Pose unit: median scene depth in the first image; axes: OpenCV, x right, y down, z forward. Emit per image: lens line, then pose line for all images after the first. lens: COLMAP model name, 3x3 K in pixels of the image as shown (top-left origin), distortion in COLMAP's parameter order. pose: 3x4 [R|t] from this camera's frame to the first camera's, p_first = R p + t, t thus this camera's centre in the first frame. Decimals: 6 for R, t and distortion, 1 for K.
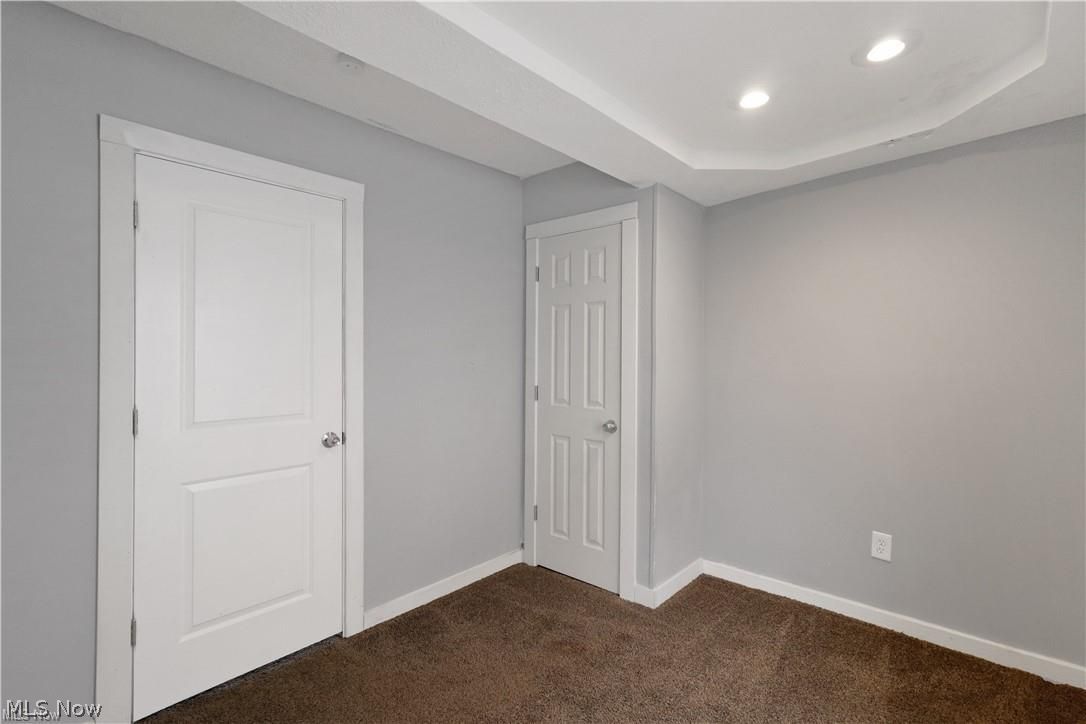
lens RADIAL K [[510.3, 0, 543.0], [0, 510.3, 362.0], [0, 0, 1]] dist [0.001885, 0.000374]
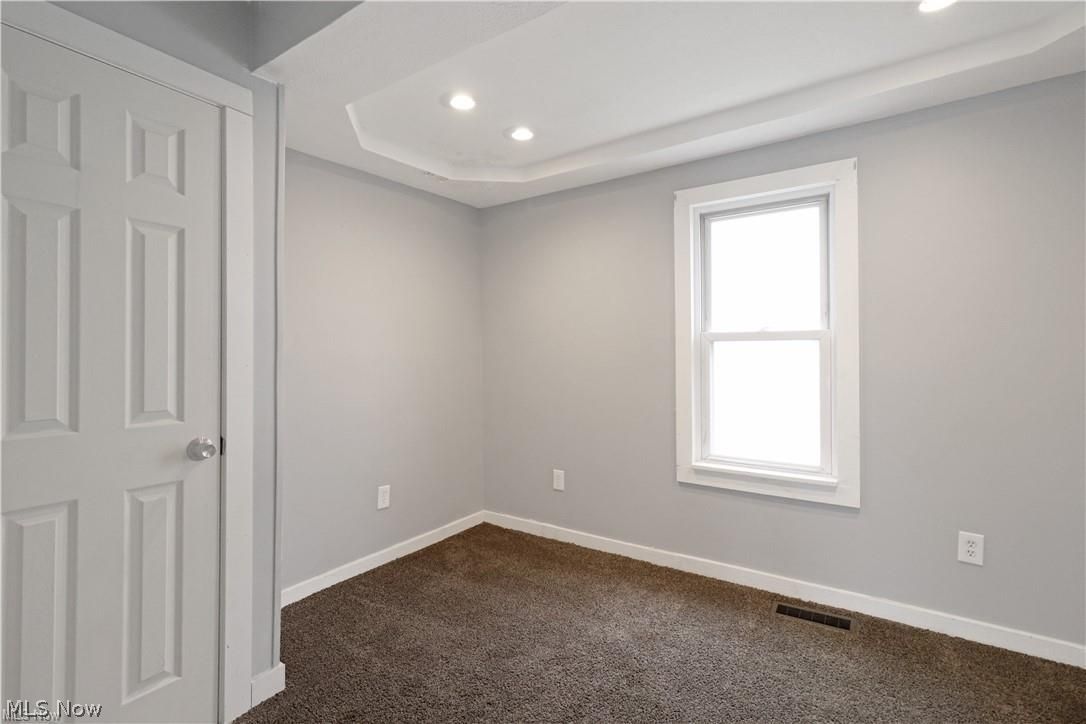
lens RADIAL K [[510.3, 0, 543.0], [0, 510.3, 362.0], [0, 0, 1]] dist [0.001885, 0.000374]
pose [[-0.164377, -0.015764, 0.986272, -0.497371], [0.001032, 0.999869, 0.016153, 0.018141], [-0.986397, 0.003673, -0.164339, 0.705572]]
